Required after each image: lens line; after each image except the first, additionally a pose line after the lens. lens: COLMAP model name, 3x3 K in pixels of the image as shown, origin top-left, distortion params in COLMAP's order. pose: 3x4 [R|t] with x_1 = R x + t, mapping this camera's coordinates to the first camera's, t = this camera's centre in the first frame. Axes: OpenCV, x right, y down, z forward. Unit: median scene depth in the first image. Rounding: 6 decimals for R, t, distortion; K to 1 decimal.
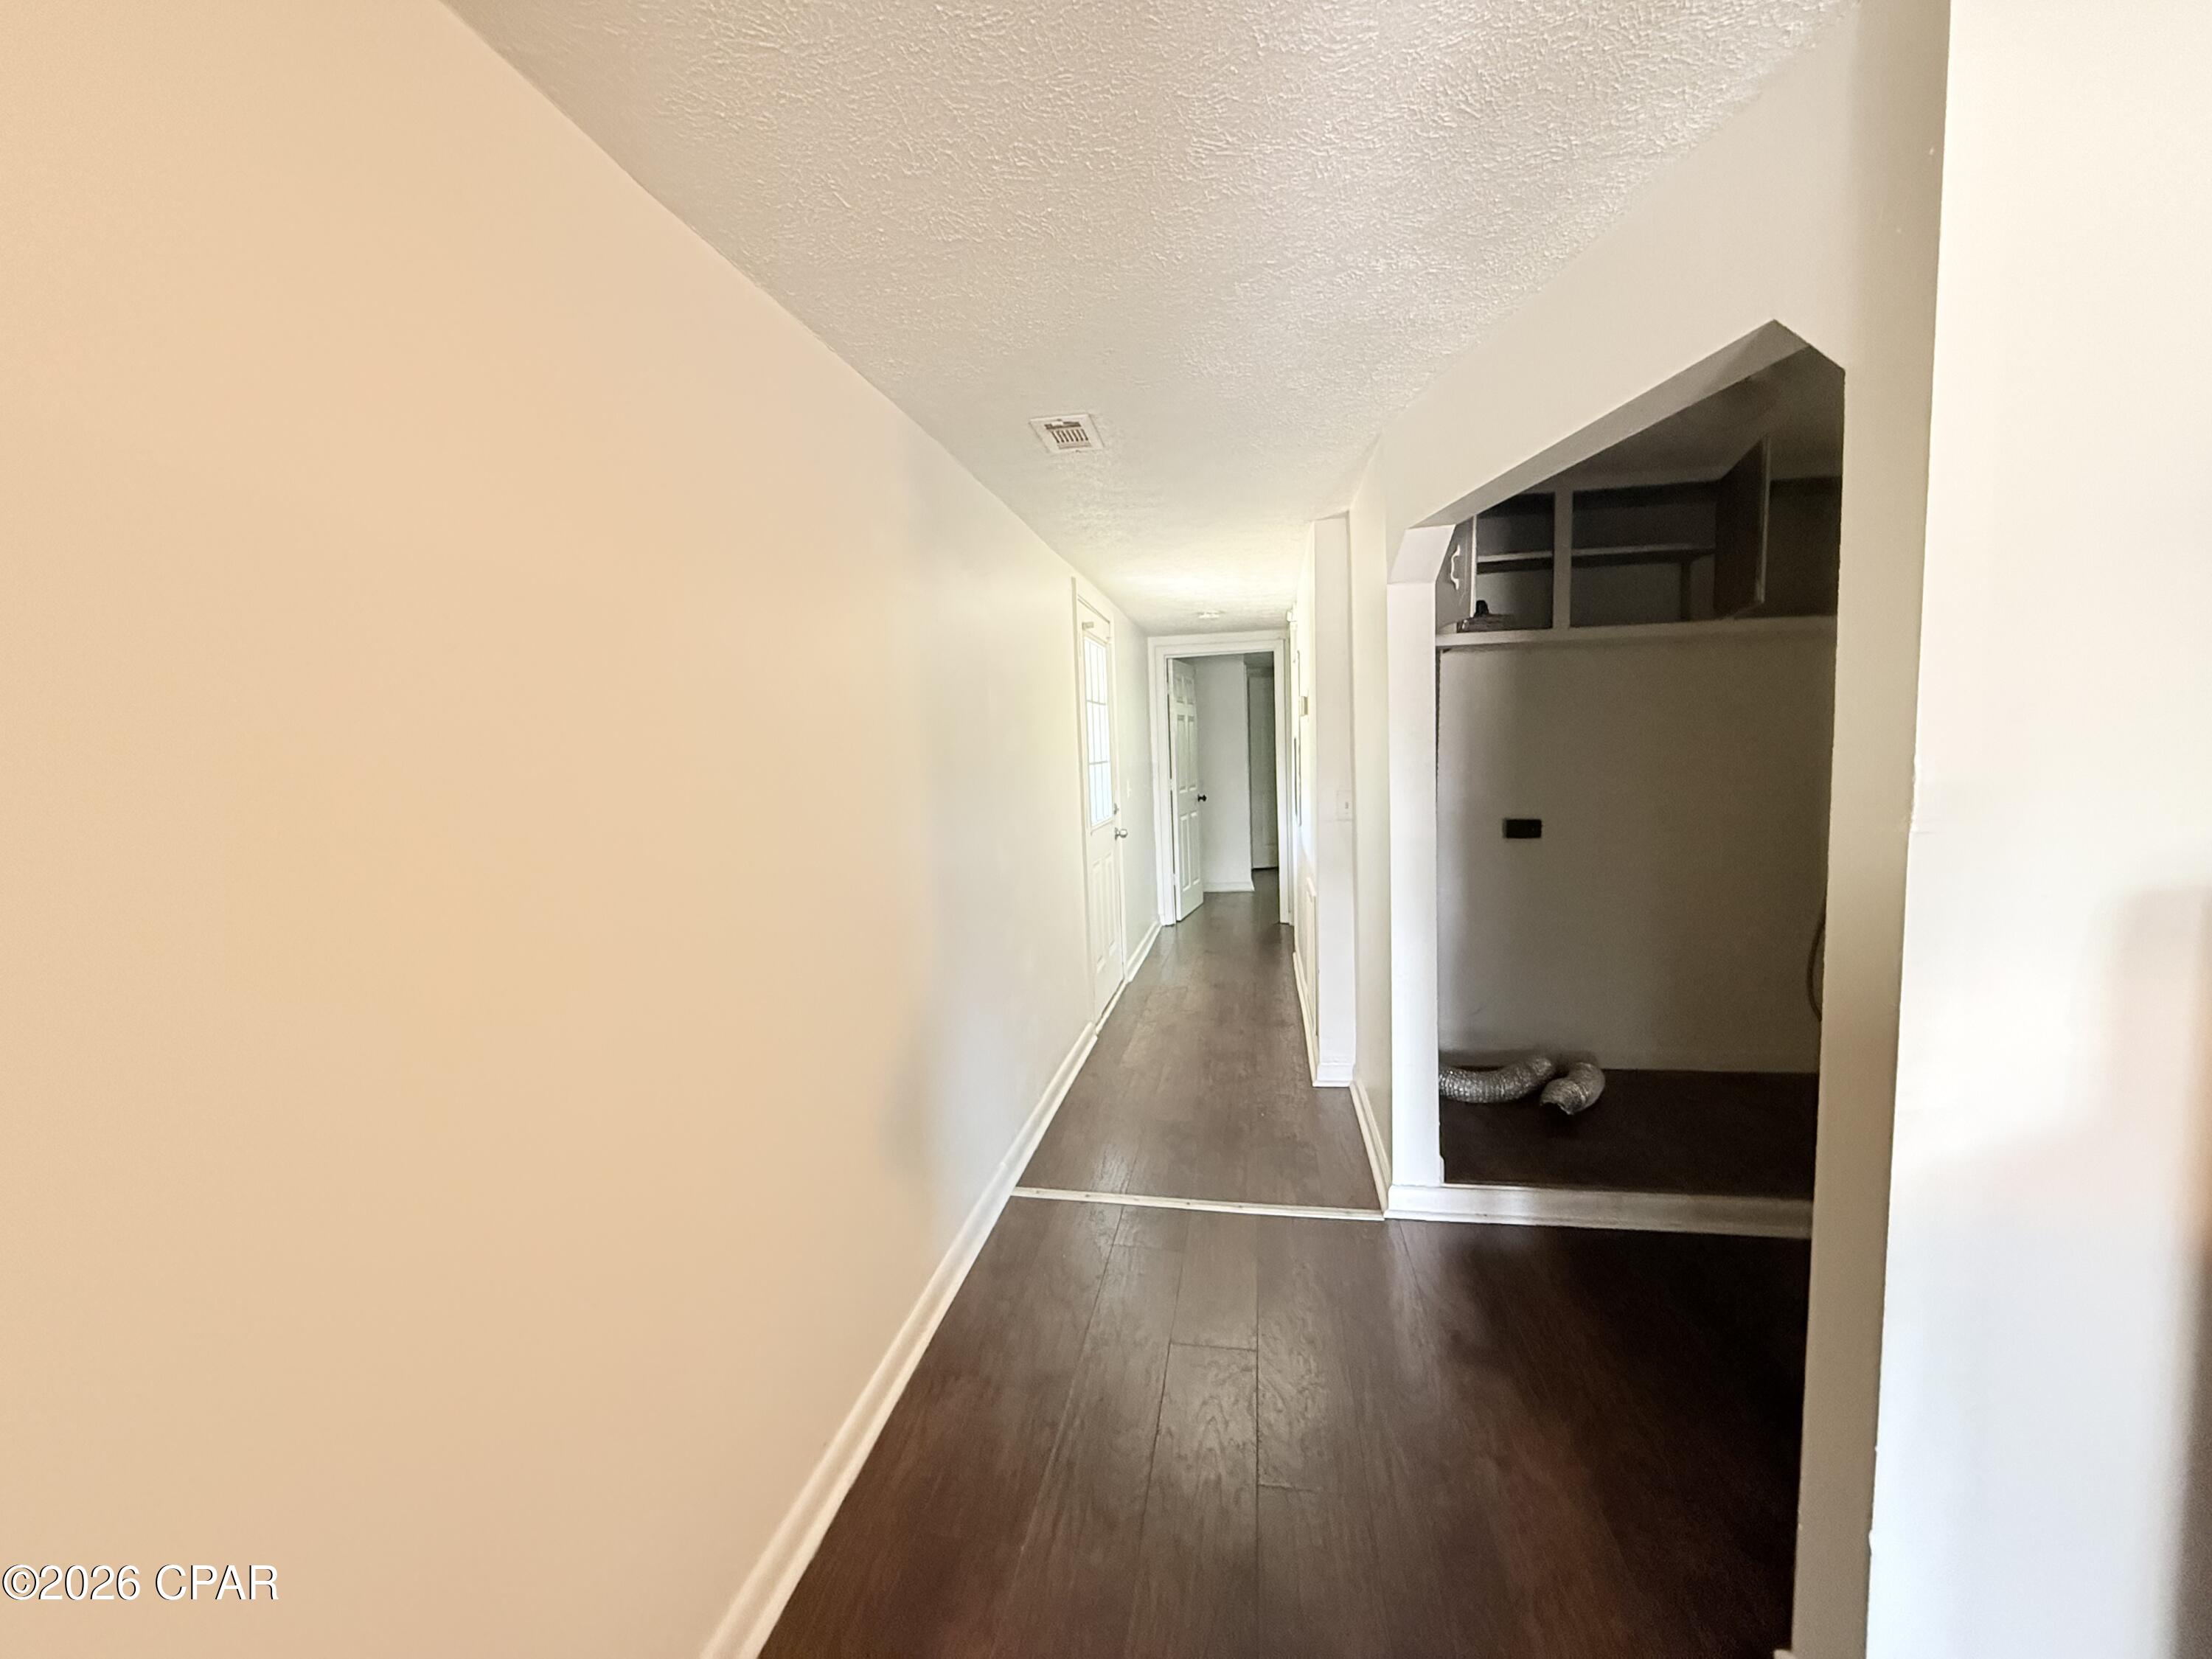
lens RADIAL K [[869.2, 0, 1083.7], [0, 869.2, 833.5], [0, 0, 1]] dist [0.001151, 0.000165]
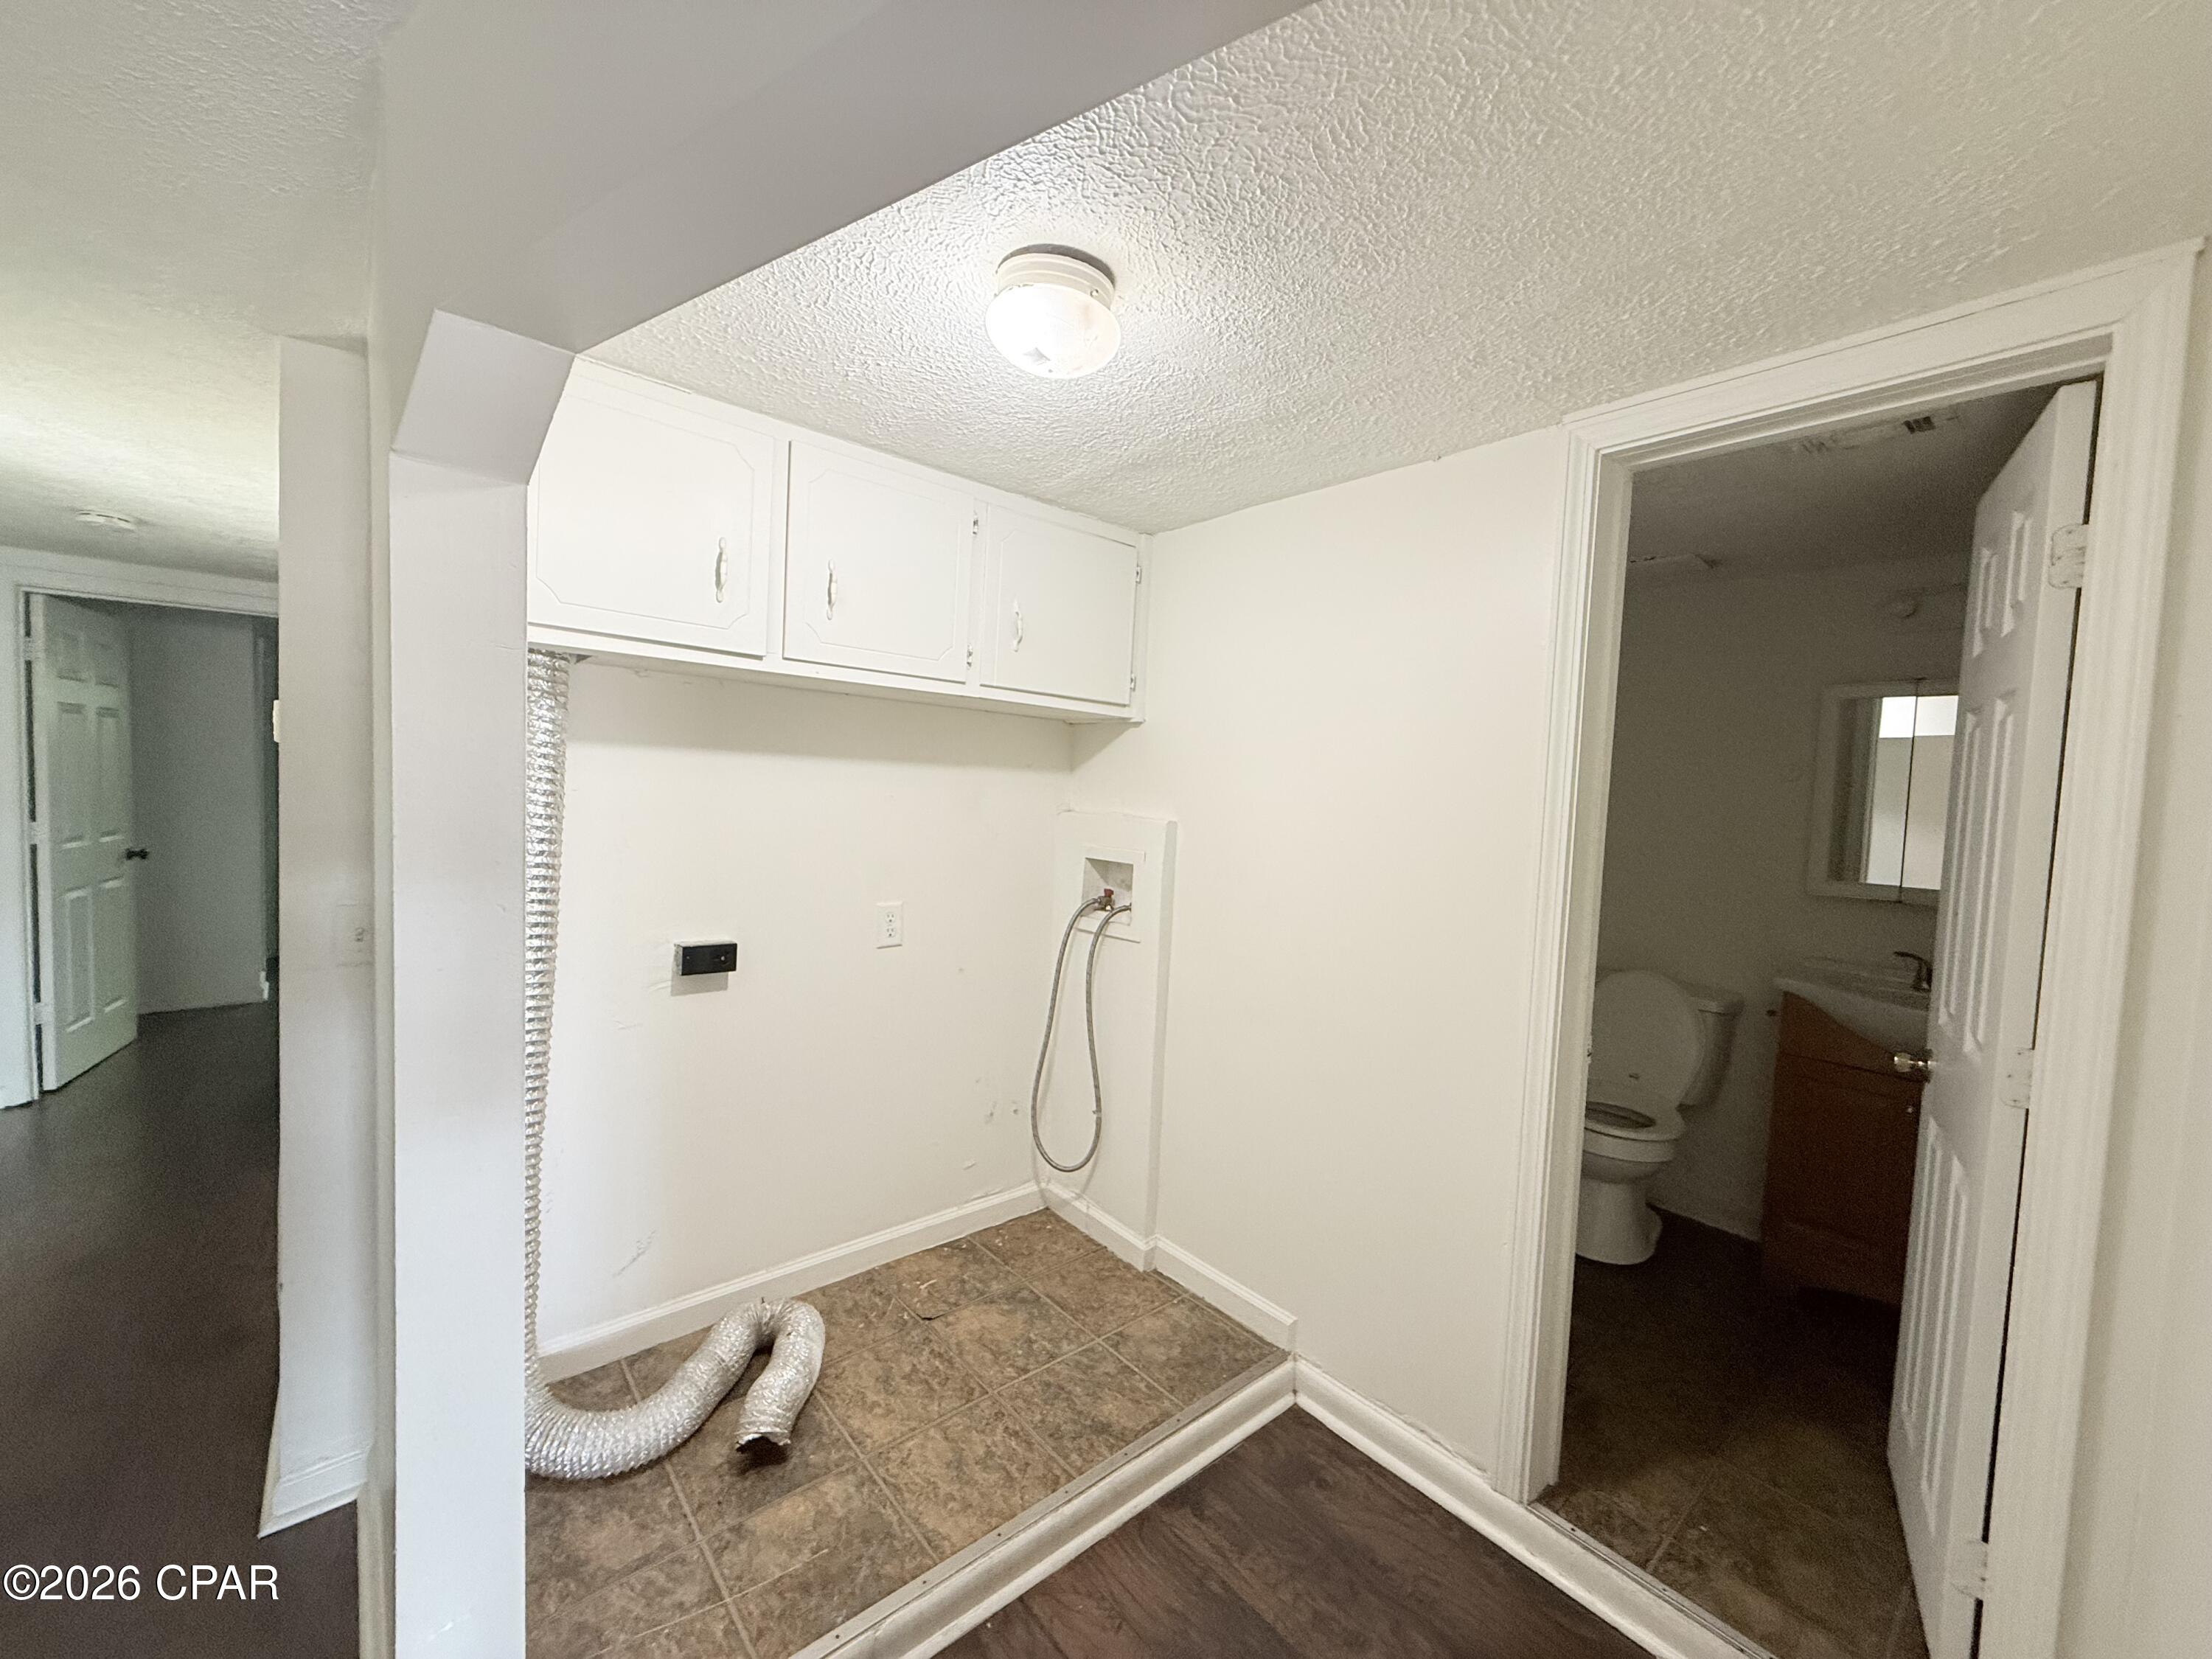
lens RADIAL K [[869.2, 0, 1083.7], [0, 869.2, 833.5], [0, 0, 1]] dist [0.001151, 0.000165]
pose [[0.626164, 0.020742, 0.779415, 0.119800], [0.011145, 0.999306, -0.035547, -0.040960], [-0.779612, 0.030945, 0.625498, 0.247717]]
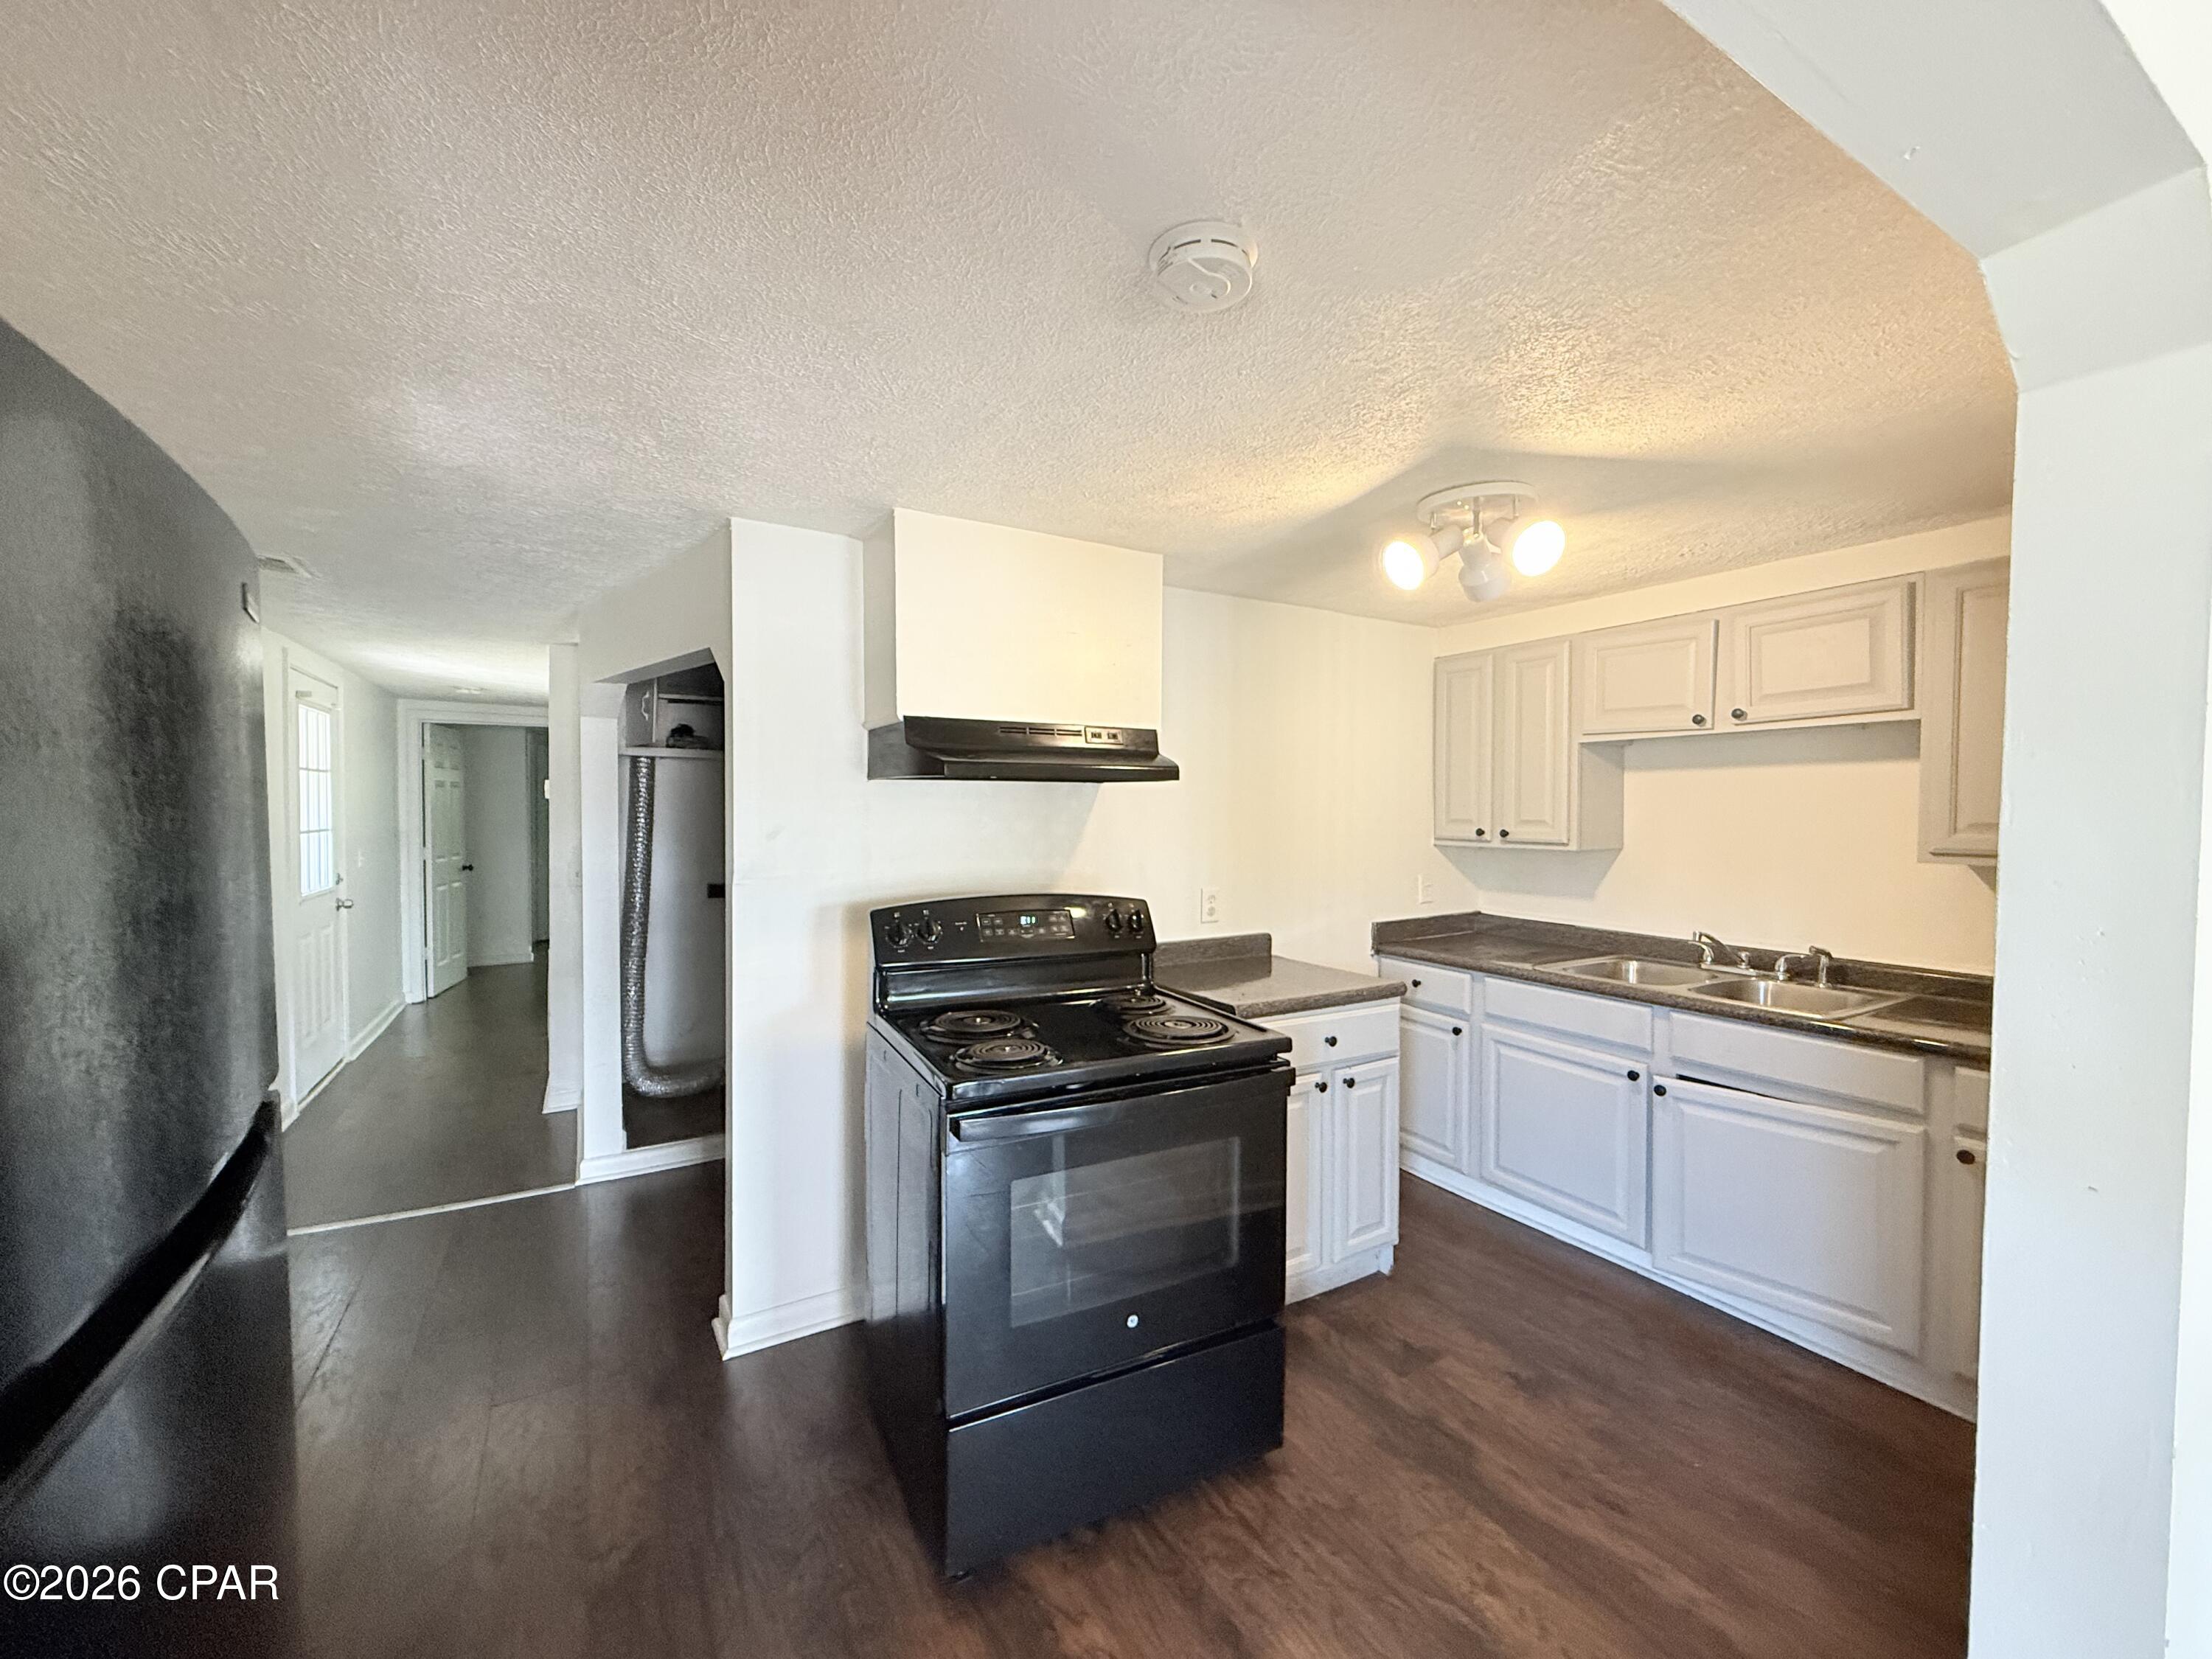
lens RADIAL K [[896.6, 0, 1110.8], [0, 896.6, 836.8], [0, 0, 1]] dist [0.001063, 0.000201]
pose [[0.749627, 0.026924, 0.661313, 0.019132], [0.022980, 0.997511, -0.066661, 0.011043], [-0.661462, 0.065168, 0.747142, -0.312284]]
